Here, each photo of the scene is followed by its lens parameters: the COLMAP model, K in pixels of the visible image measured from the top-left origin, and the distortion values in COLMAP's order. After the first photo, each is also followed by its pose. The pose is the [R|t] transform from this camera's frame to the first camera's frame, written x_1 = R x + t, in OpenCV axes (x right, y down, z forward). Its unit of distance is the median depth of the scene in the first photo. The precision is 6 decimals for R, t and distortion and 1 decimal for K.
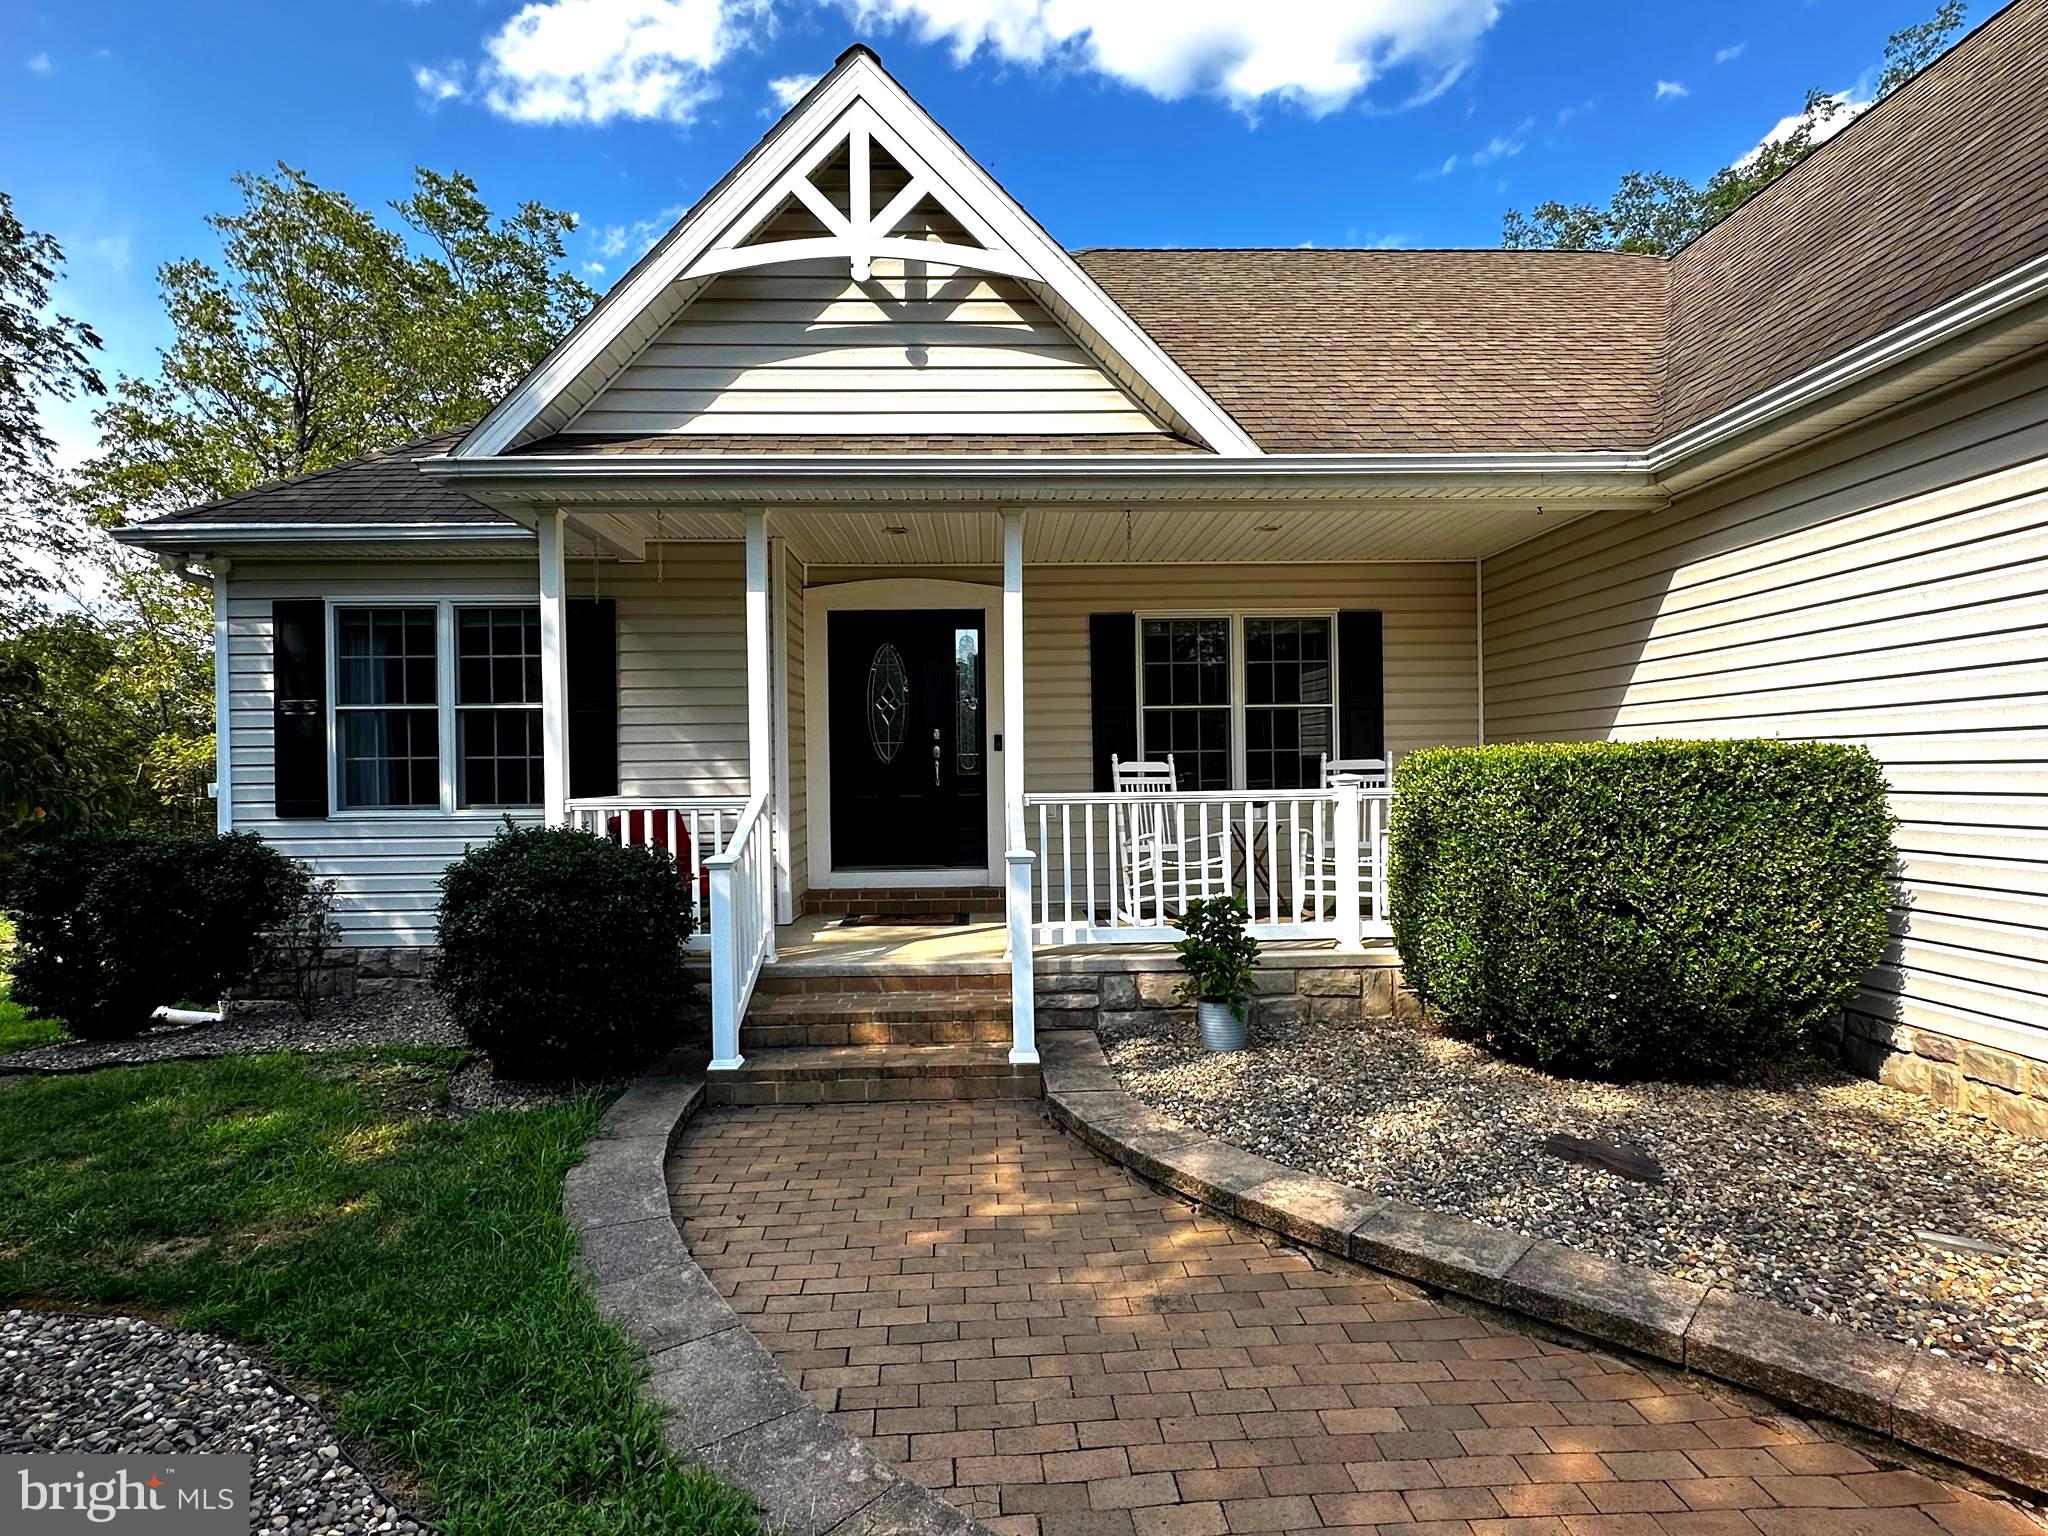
lens RADIAL K [[1114.4, 0, 1024.0], [0, 1114.4, 768.0], [0, 0, 1]] dist [-0.004374, -0.000960]
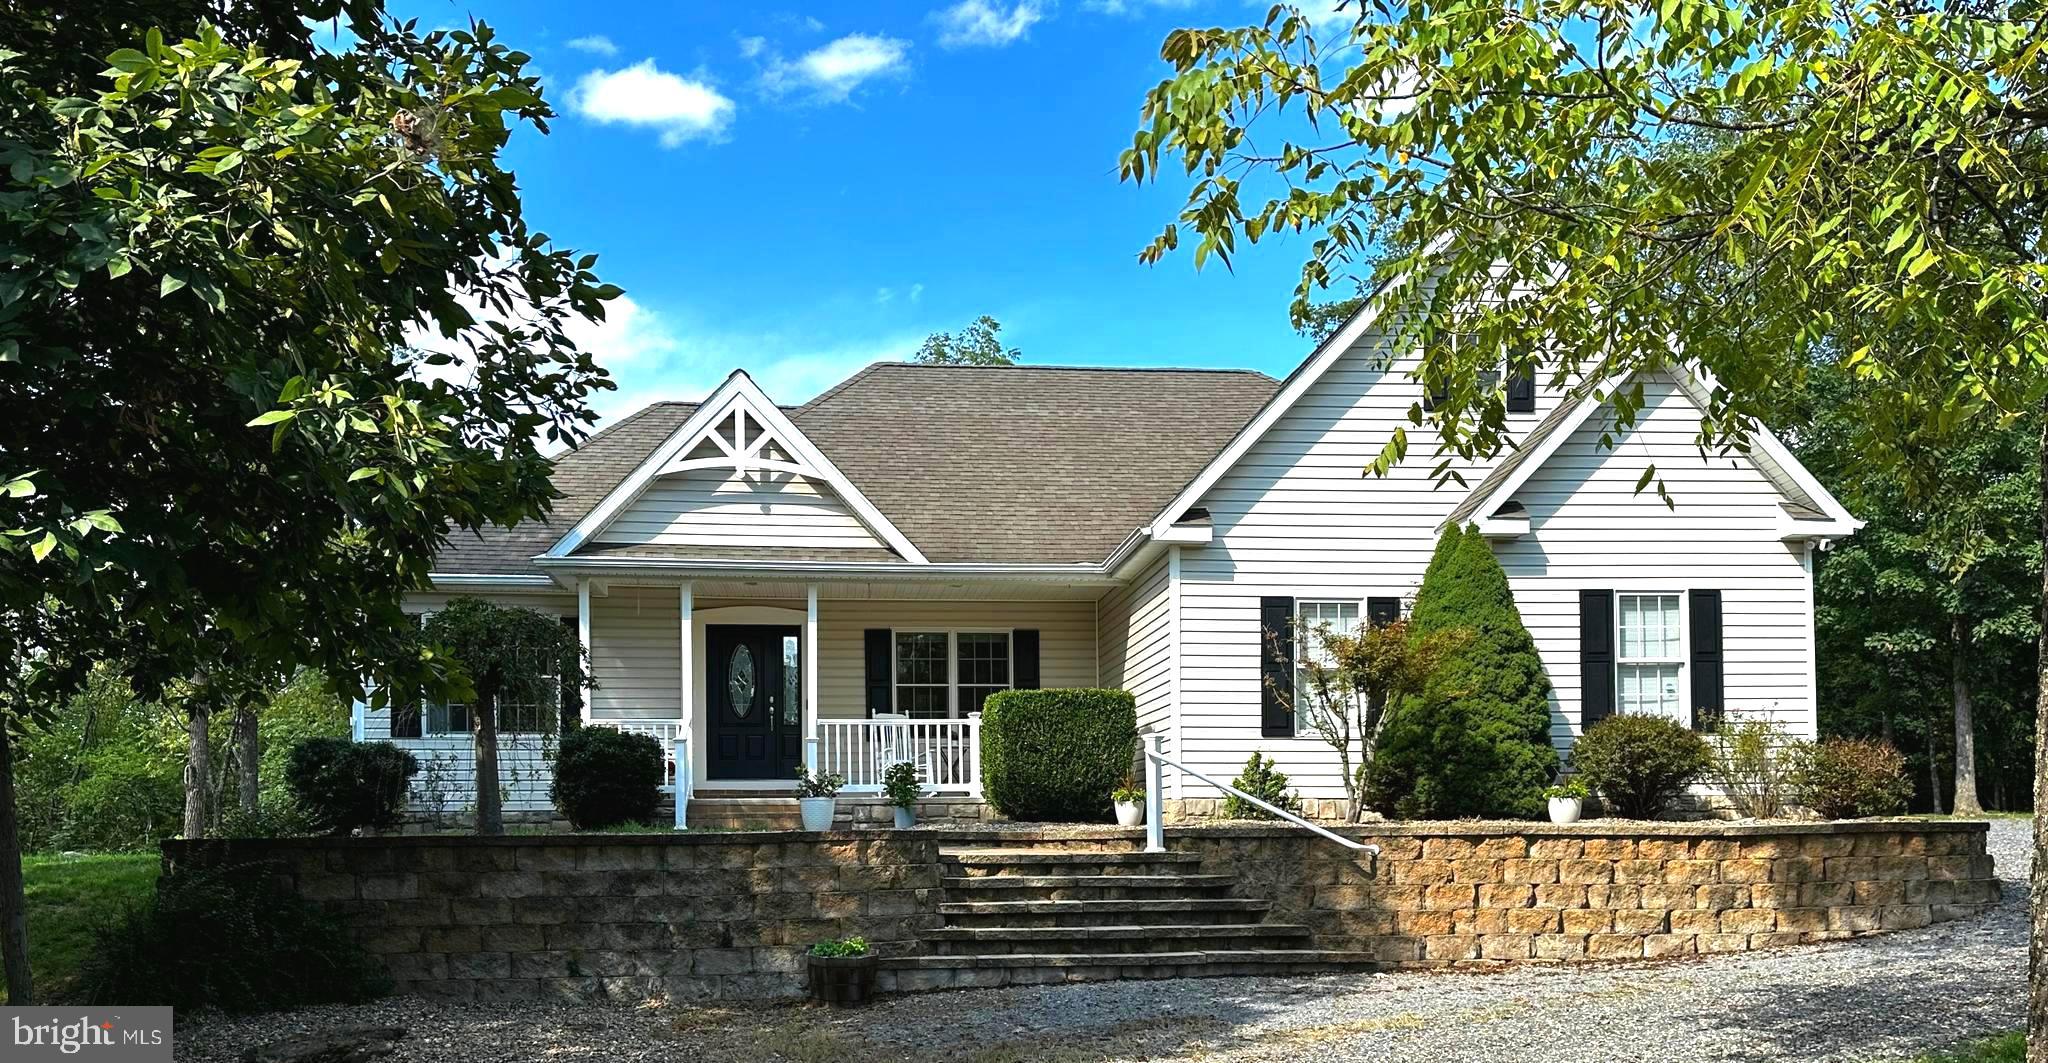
lens RADIAL K [[1720.1, 0, 1023.5], [0, 1720.1, 770.6], [0, 0, 1]] dist [0.182638, -0.492920]
pose [[0.996792, 0.007112, 0.079721, 0.126673], [-0.004347, 0.999385, -0.034799, 0.226223], [-0.079920, 0.034341, 0.996210, -2.201201]]
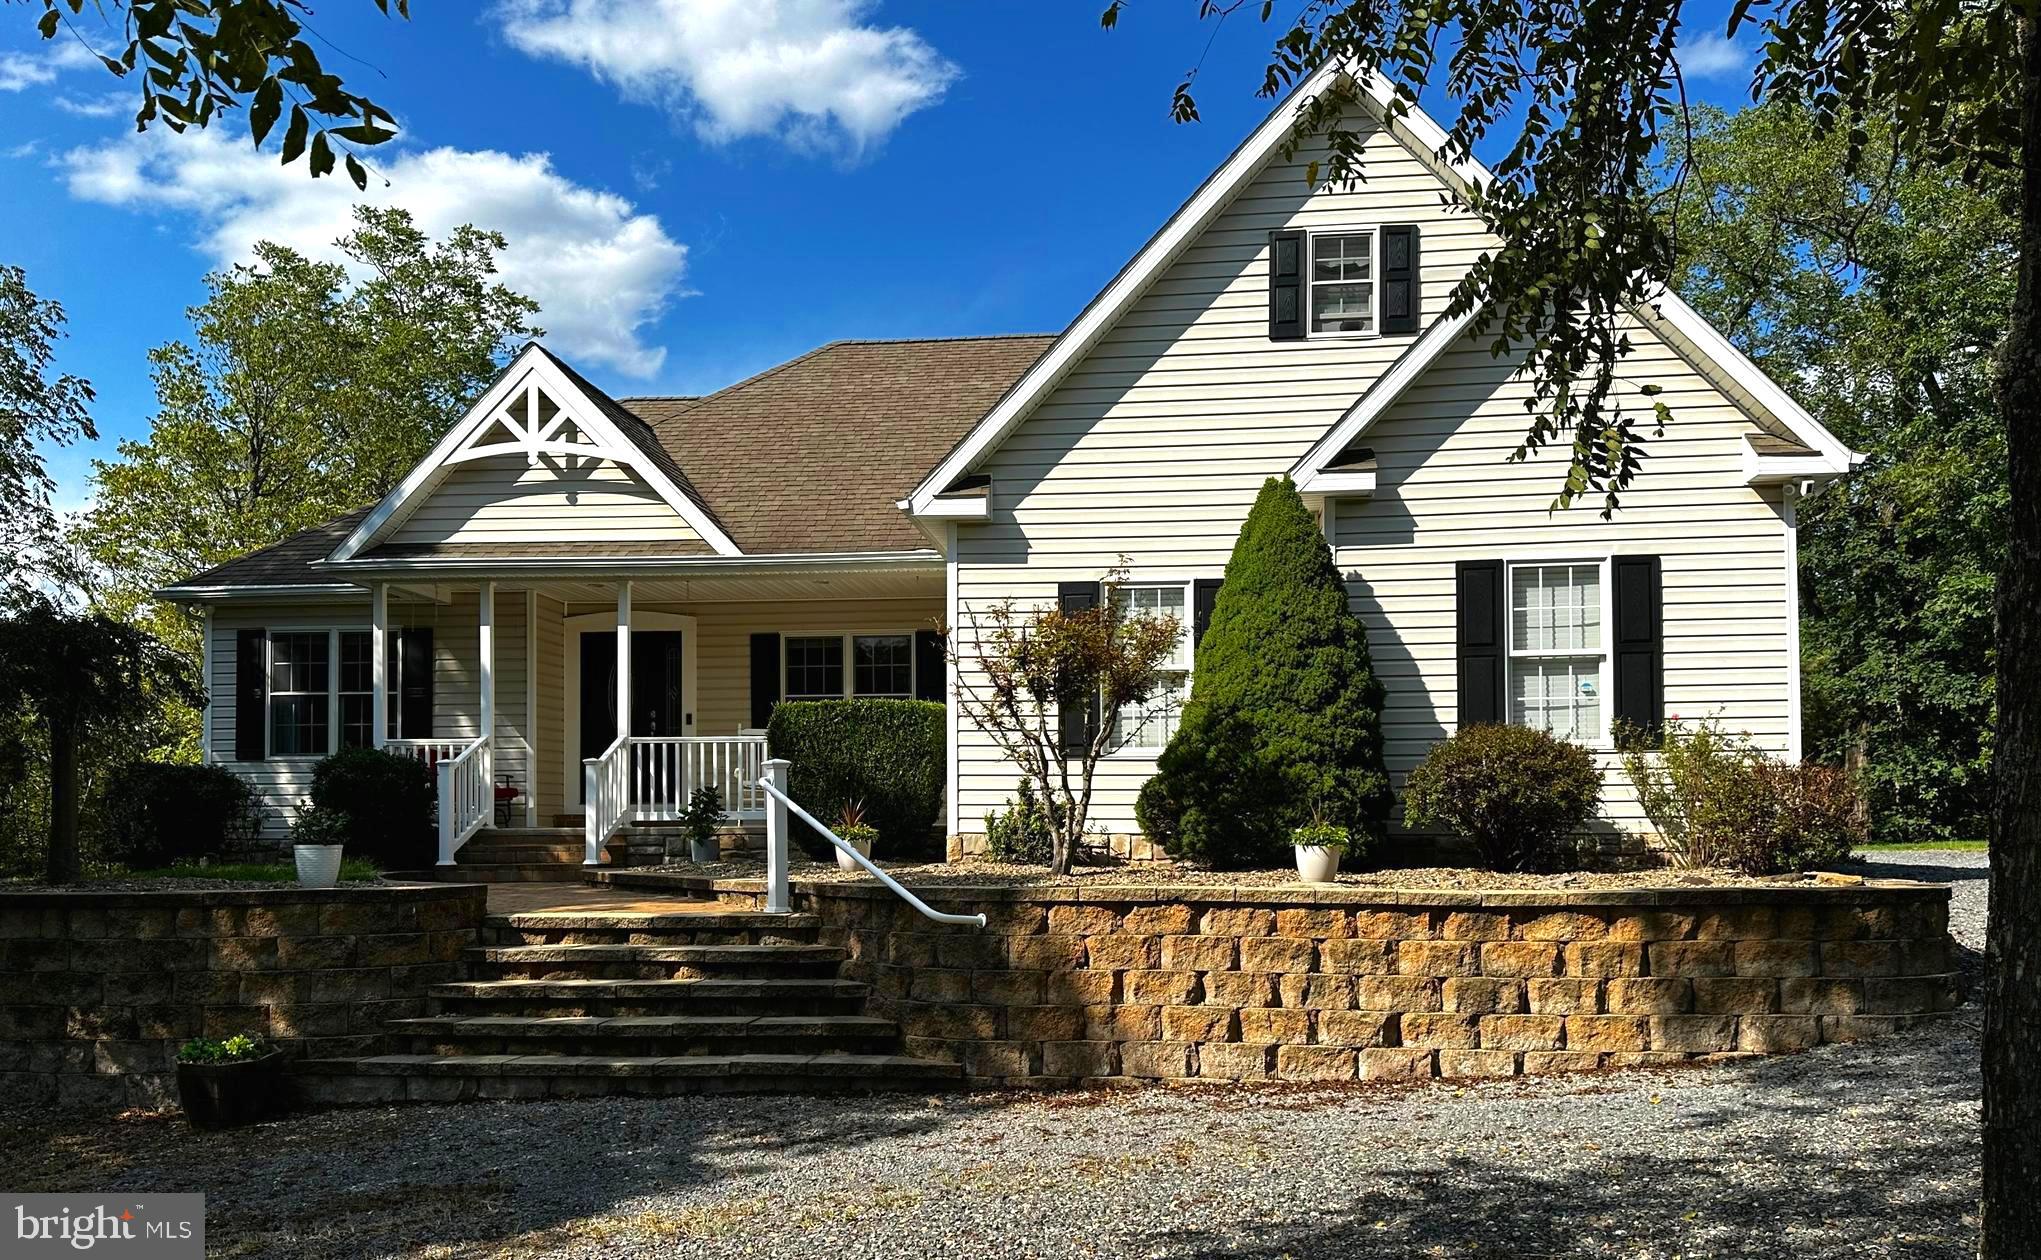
lens RADIAL K [[1629.2, 0, 1023.1], [0, 1629.2, 771.1], [0, 0, 1]] dist [0.132967, -0.241350]
pose [[0.990860, 0.002653, -0.134870, 0.986280], [-0.007181, 0.999426, -0.033103, 0.159836], [0.134705, 0.033769, 0.990310, -1.540359]]
